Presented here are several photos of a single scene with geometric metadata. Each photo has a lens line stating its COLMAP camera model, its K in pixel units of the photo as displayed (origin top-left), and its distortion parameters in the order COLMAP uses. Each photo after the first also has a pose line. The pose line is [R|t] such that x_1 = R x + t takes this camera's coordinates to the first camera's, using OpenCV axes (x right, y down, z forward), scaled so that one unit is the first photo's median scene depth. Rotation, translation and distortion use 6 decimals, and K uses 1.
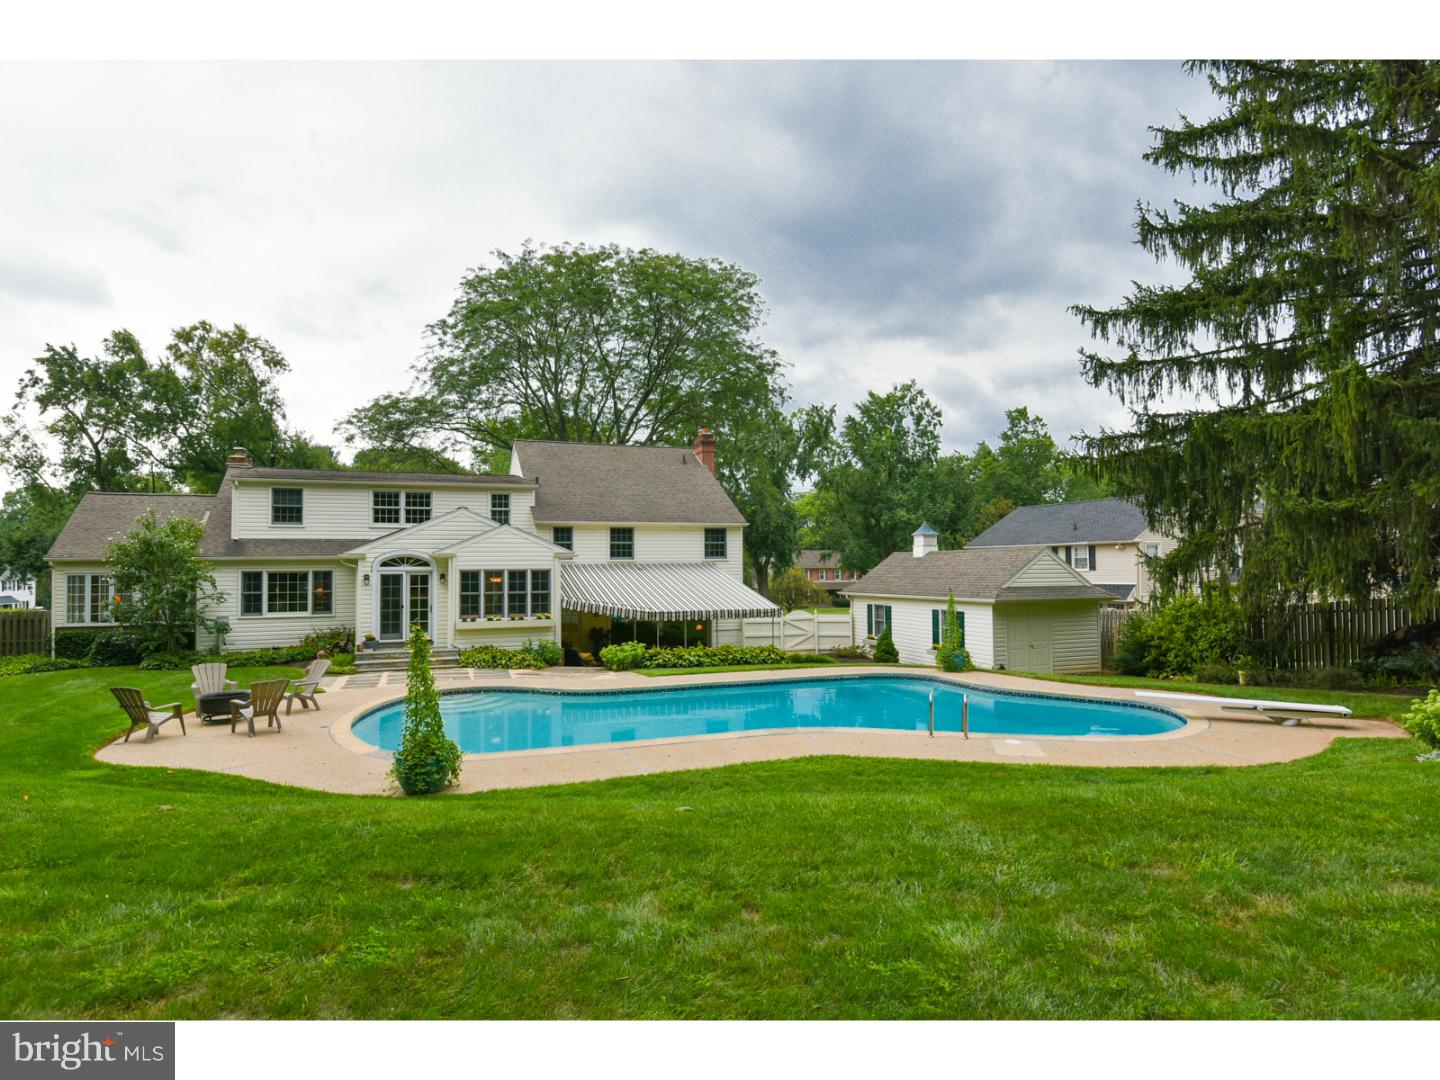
lens RADIAL K [[835.5, 0, 720.0], [0, 835.5, 540.0], [0, 0, 1]] dist [-0.000548, -0.000041]
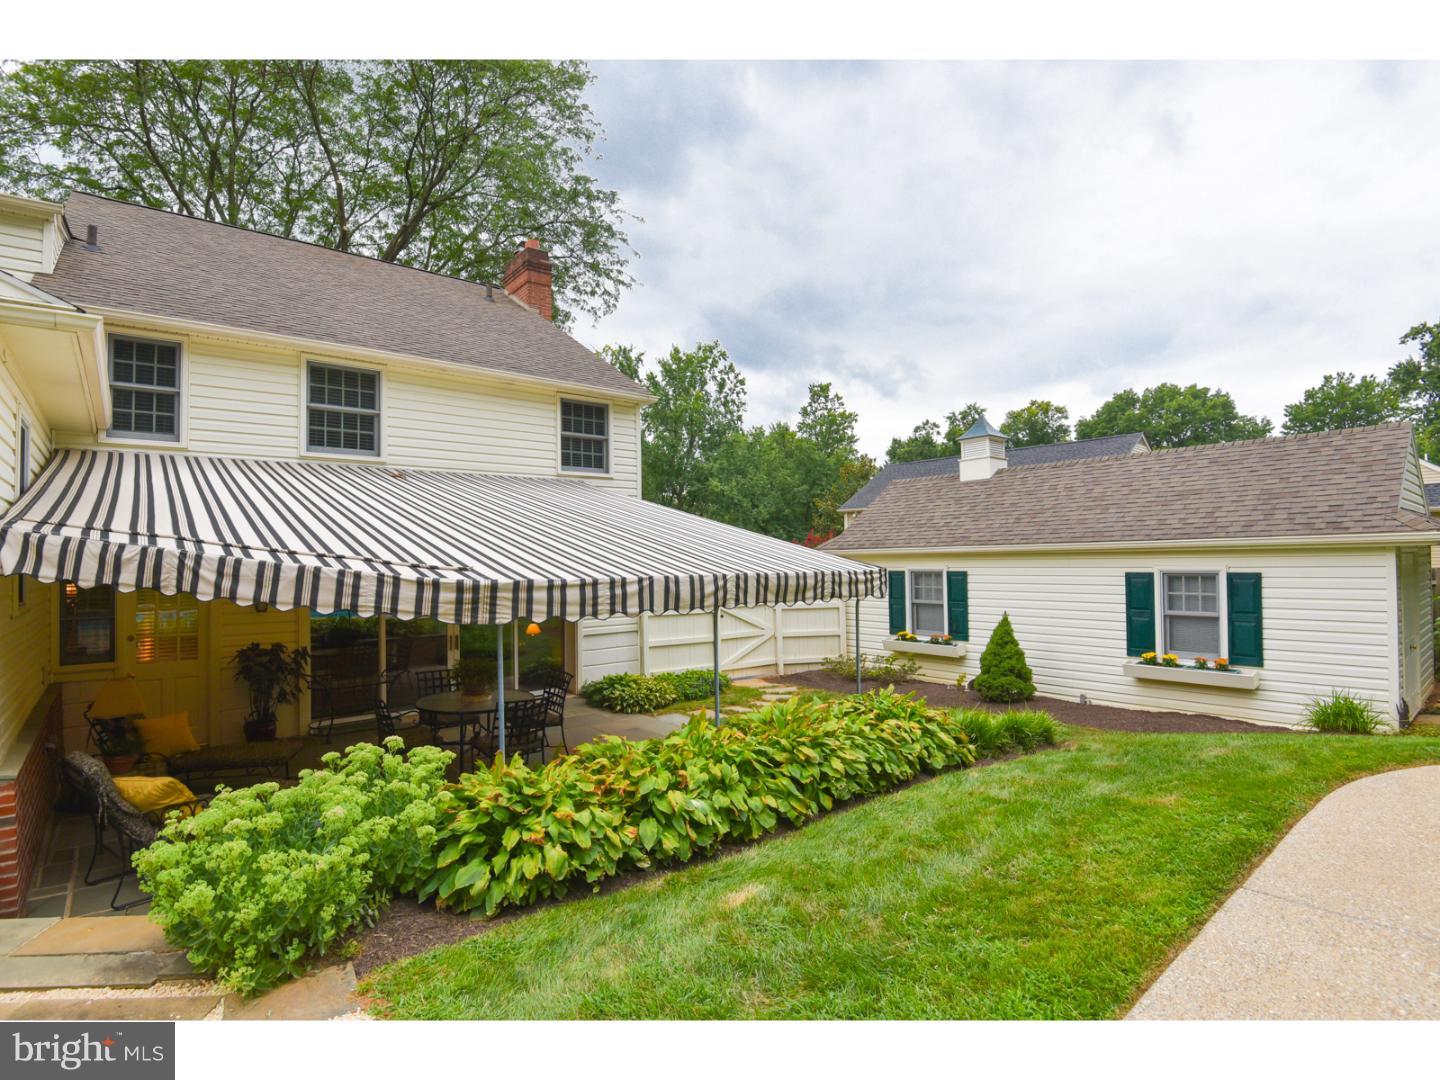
lens RADIAL K [[752.0, 0, 720.0], [0, 752.0, 540.0], [0, 0, 1]] dist [-0.001588, -0.000225]
pose [[0.948387, -0.002354, 0.317106, -0.060611], [0.001519, 0.999995, 0.002882, 0.054754], [-0.317112, -0.002252, 0.948386, 0.584479]]
